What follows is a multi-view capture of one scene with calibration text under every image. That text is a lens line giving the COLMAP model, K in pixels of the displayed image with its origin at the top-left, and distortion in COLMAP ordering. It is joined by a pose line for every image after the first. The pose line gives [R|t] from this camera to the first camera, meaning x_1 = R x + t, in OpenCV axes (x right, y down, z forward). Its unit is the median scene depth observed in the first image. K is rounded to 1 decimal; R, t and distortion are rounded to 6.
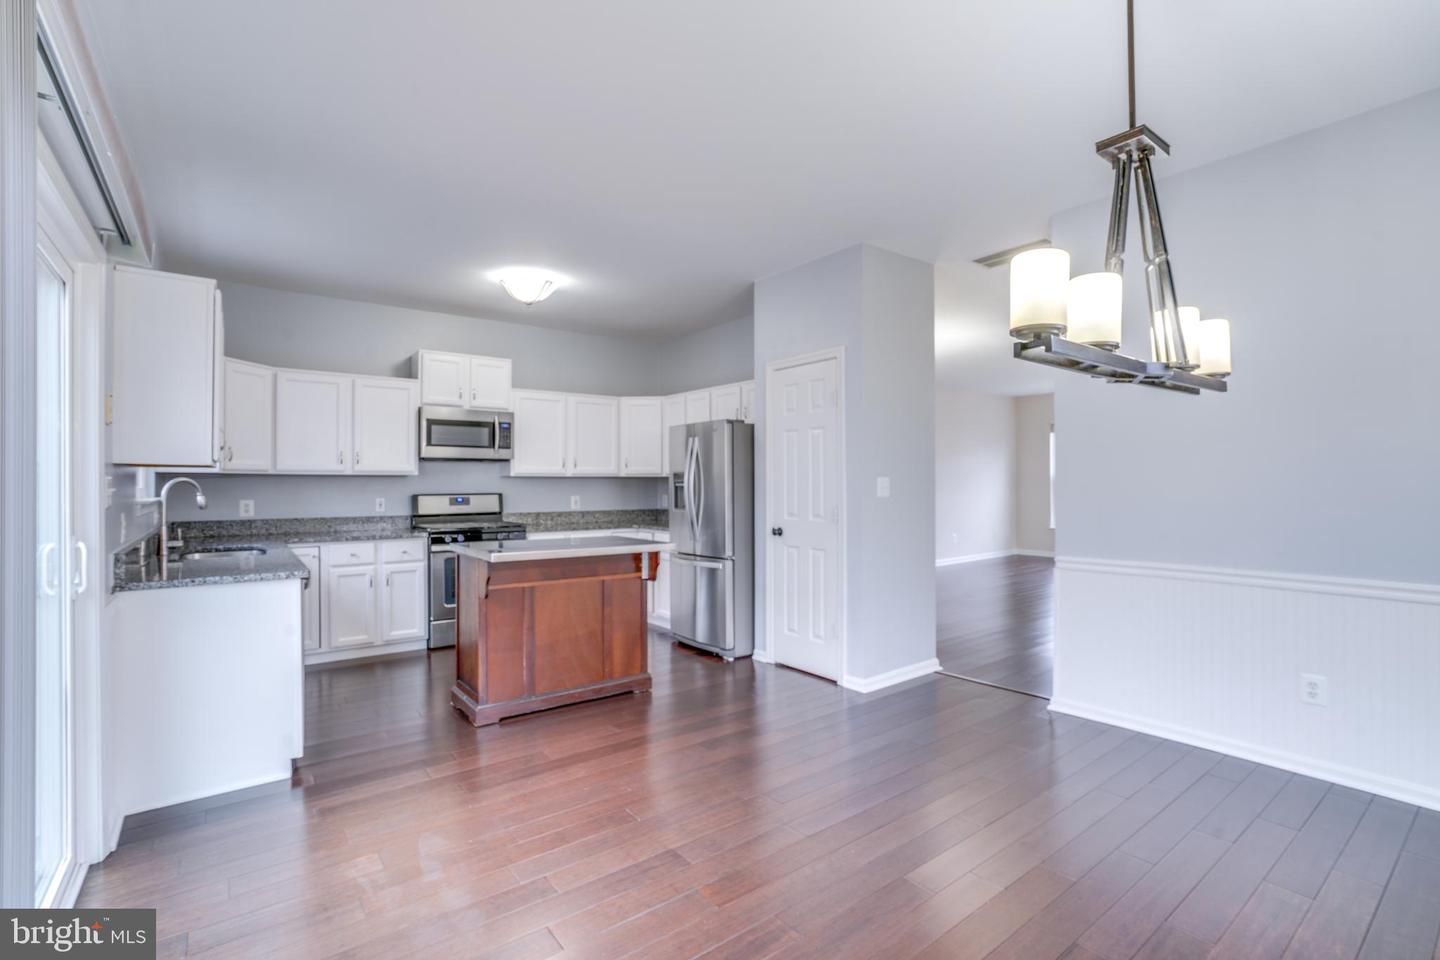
lens RADIAL K [[660.0, 0, 721.6], [0, 660.0, 485.4], [0, 0, 1]] dist [-0.042553, 0.019127]
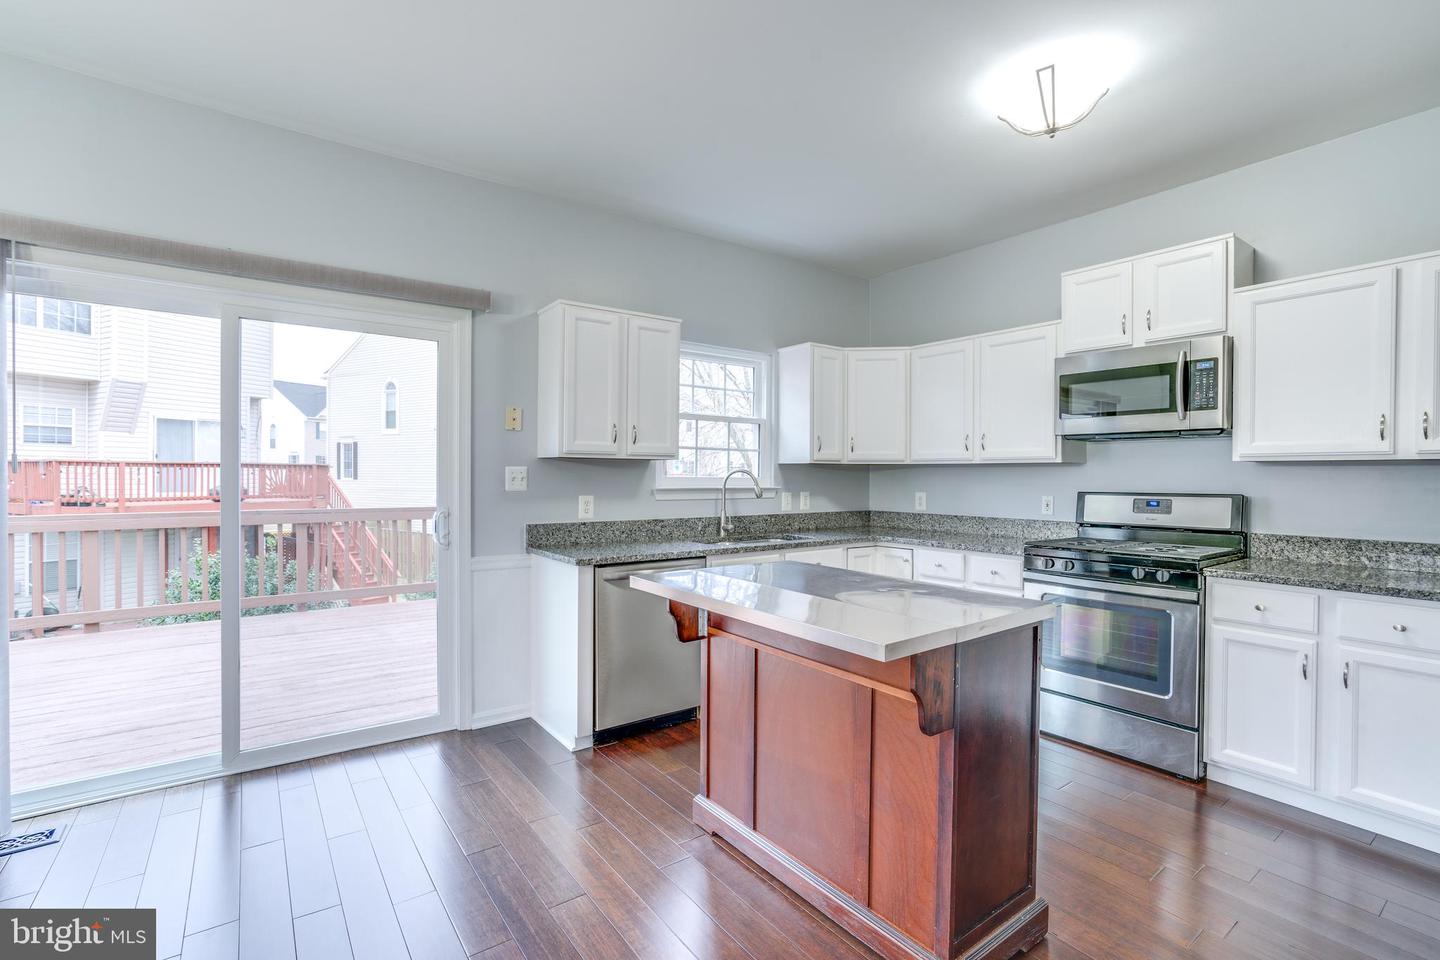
lens RADIAL K [[660.0, 0, 720.1], [0, 660.0, 482.3], [0, 0, 1]] dist [-0.042553, 0.019127]
pose [[-0.021747, 0.010998, -0.999703, 0.223017], [-0.007235, 0.999912, 0.011158, -0.000803], [0.999737, 0.007476, -0.021665, 0.725517]]
